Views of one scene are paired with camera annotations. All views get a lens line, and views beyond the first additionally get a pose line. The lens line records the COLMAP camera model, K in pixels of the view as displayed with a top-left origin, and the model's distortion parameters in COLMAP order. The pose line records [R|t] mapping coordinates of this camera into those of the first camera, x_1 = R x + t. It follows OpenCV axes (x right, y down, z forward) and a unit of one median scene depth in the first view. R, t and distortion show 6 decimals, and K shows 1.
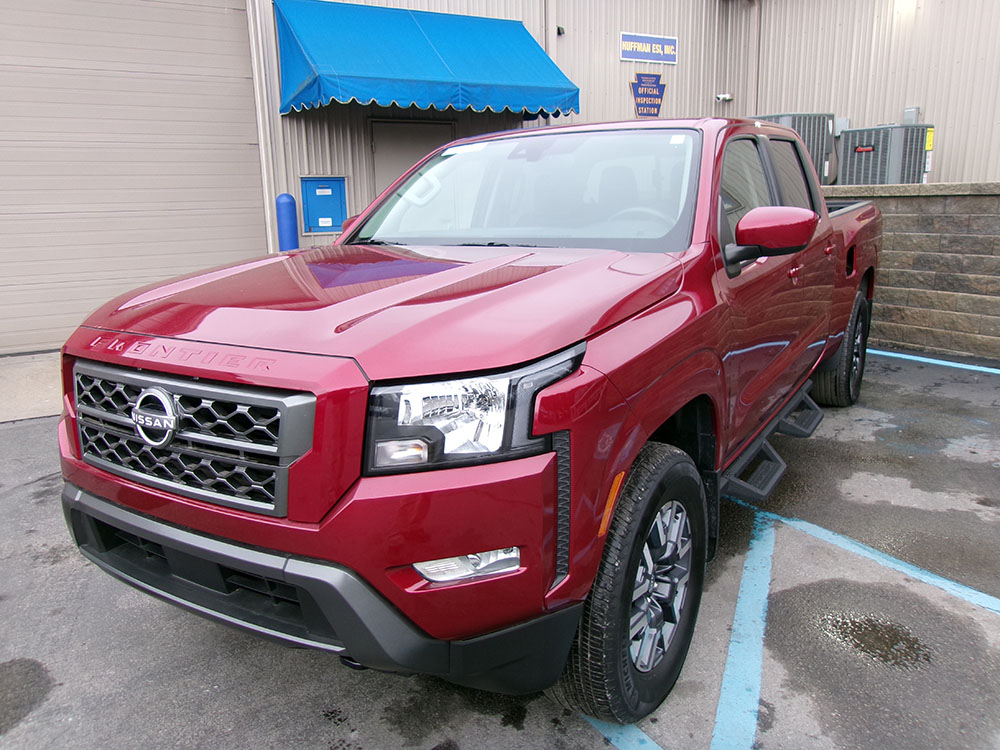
lens RADIAL K [[774.7, 0, 504.5], [0, 774.7, 373.8], [0, 0, 1]] dist [-0.035945, 0.052744]
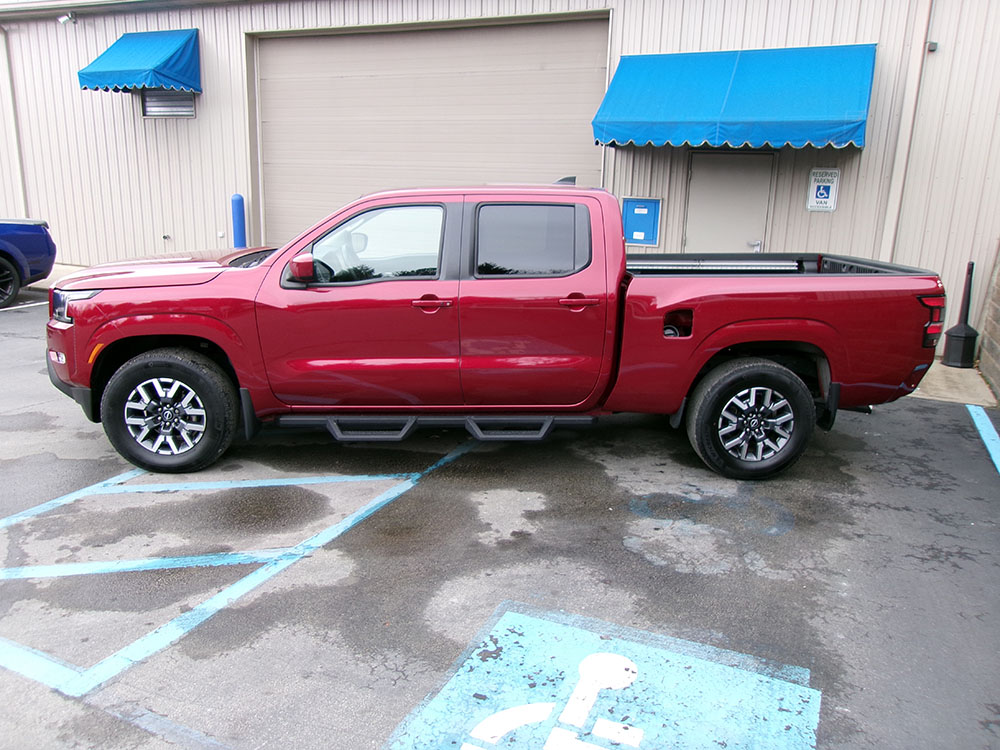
lens RADIAL K [[784.8, 0, 500.0], [0, 784.8, 375.0], [0, 0, 1]] dist [-0.032395, 0.073232]
pose [[0.558302, 0.234961, -0.795671, 0.685501], [-0.227761, 0.965617, 0.125333, -0.091218], [0.797762, 0.111249, 0.592621, 0.123979]]
